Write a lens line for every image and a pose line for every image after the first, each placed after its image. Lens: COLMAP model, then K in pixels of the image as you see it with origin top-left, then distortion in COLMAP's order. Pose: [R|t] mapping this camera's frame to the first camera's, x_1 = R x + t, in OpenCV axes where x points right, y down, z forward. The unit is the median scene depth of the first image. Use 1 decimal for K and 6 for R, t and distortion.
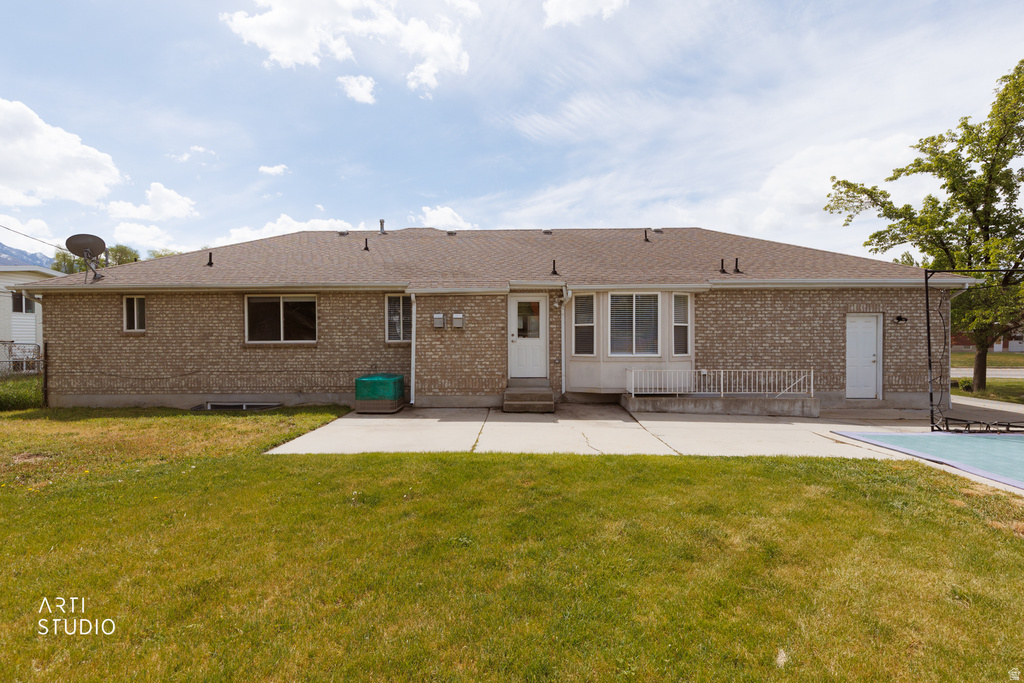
lens RADIAL K [[459.5, 0, 512.0], [0, 459.5, 341.5], [0, 0, 1]] dist [0.011042, 0.000557]
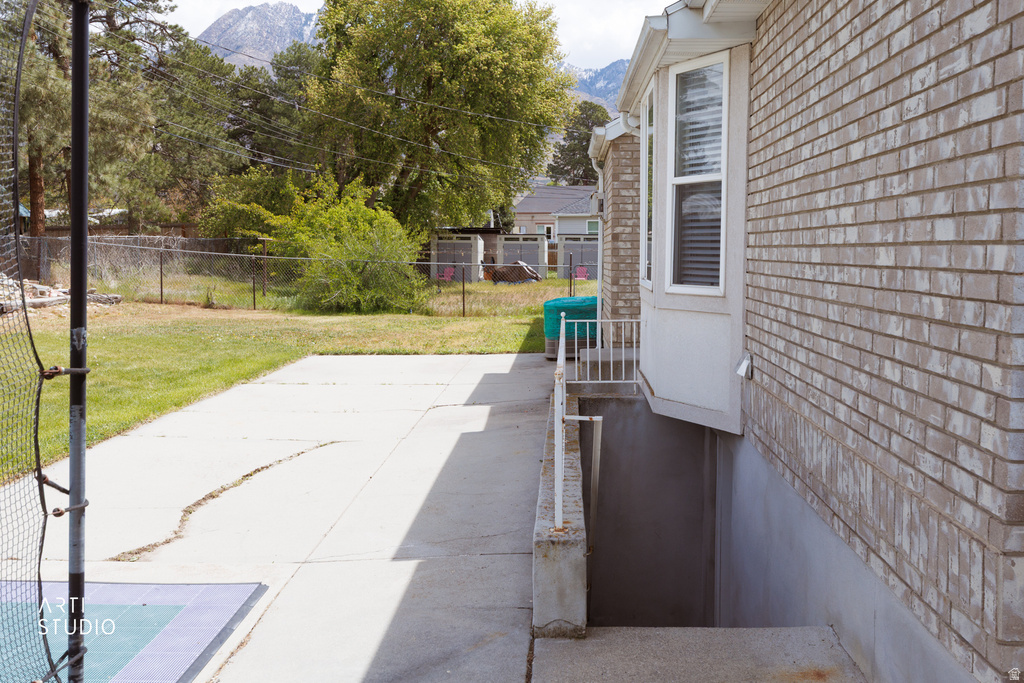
lens RADIAL K [[980.0, 0, 512.0], [0, 980.0, 341.5], [0, 0, 1]] dist [0.006273, 0.013145]
pose [[-0.032168, 0.095387, -0.994920, 0.923441], [-0.003422, 0.995419, 0.095545, 0.004780], [0.999477, 0.006478, -0.031694, 0.876480]]
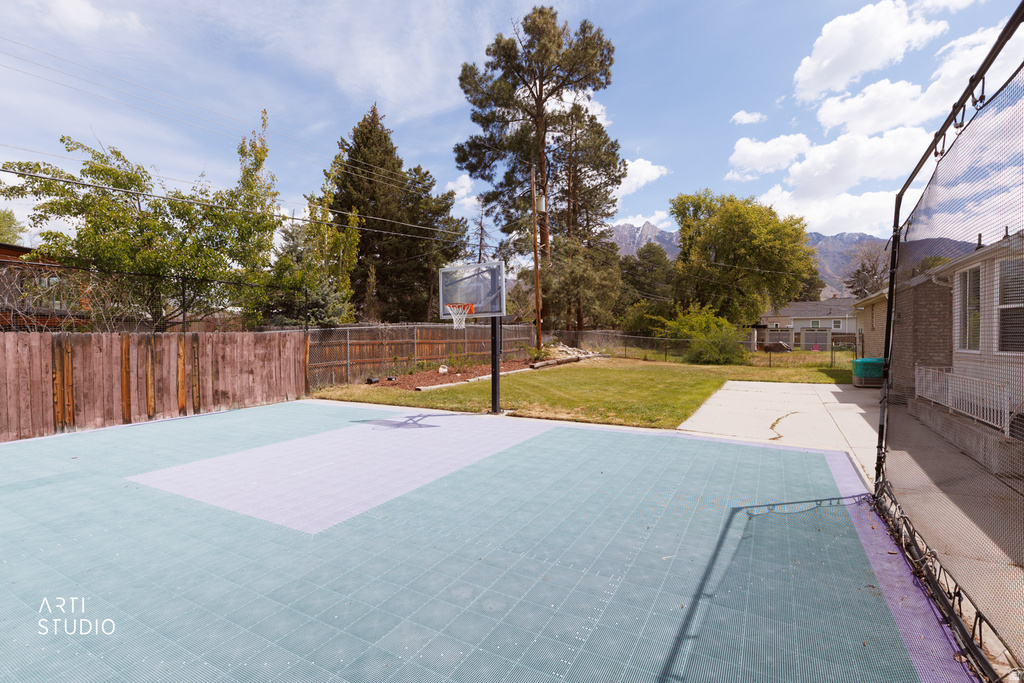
lens RADIAL K [[454.8, 0, 512.0], [0, 454.8, 341.5], [0, 0, 1]] dist [0.001518, -0.000065]
pose [[-0.483183, 0.013804, -0.875411, 1.210655], [0.000208, 0.999877, 0.015651, 0.002642], [0.875519, 0.007380, -0.483127, 0.669064]]
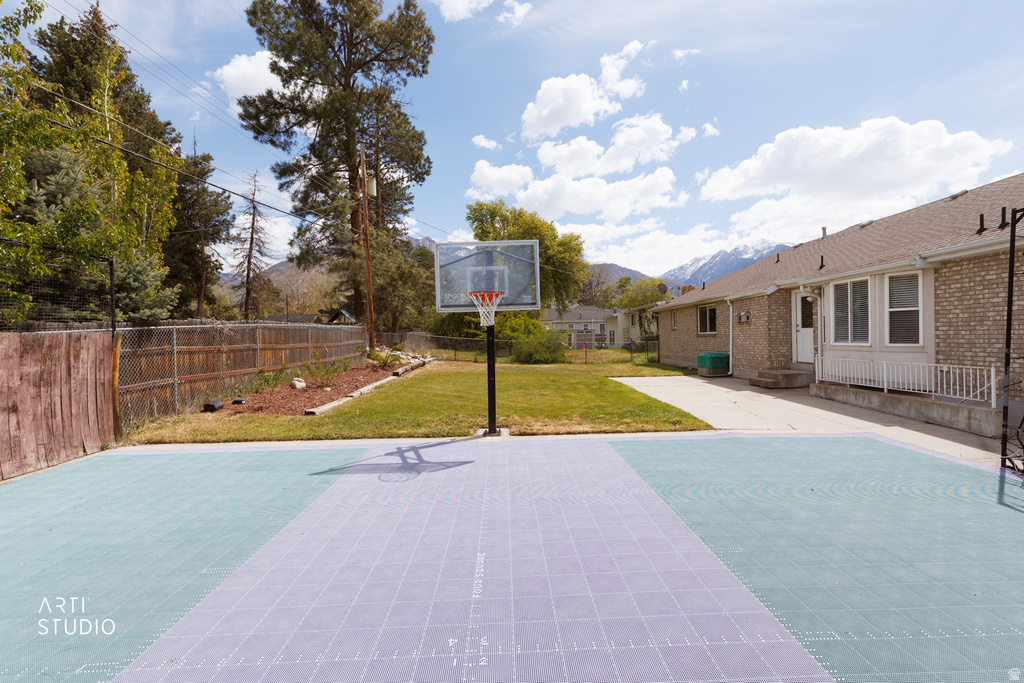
lens RADIAL K [[455.6, 0, 512.0], [0, 455.6, 341.5], [0, 0, 1]] dist [0.001894, 0.000203]
pose [[0.030643, 0.011246, -0.999467, 1.150792], [0.008682, 0.999896, 0.011517, 0.006864], [0.999493, -0.009030, 0.030542, 0.236273]]
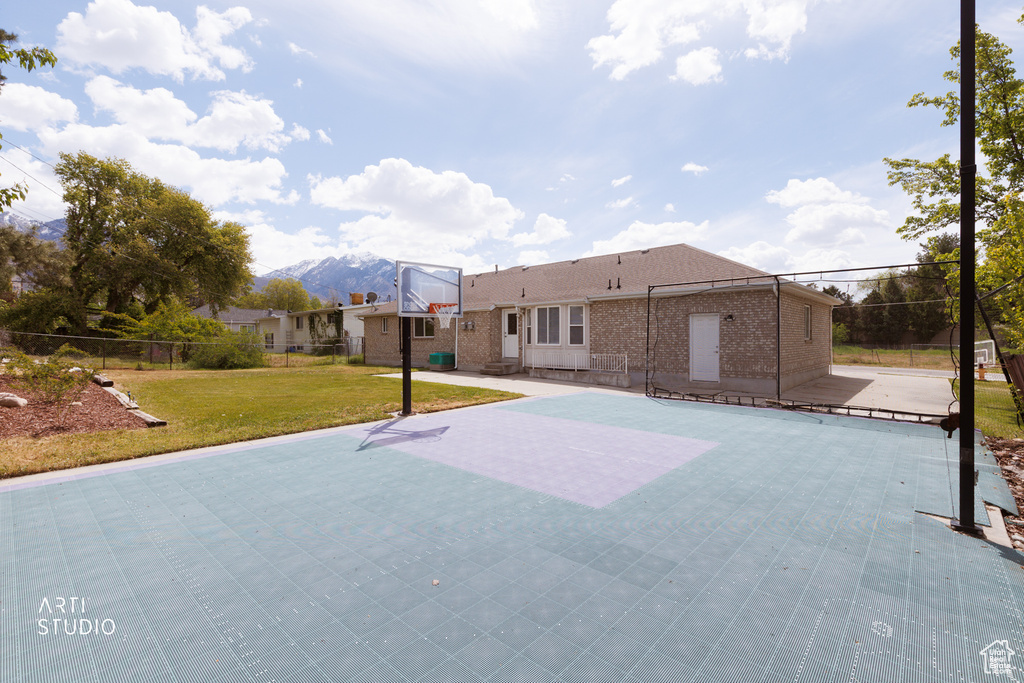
lens RADIAL K [[459.5, 0, 512.0], [0, 459.5, 341.5], [0, 0, 1]] dist [0.011042, 0.000557]
pose [[0.744615, 0.004829, -0.667477, 1.190927], [-0.003361, 0.999988, 0.003485, 0.012536], [0.667486, -0.000351, 0.744622, -0.282195]]
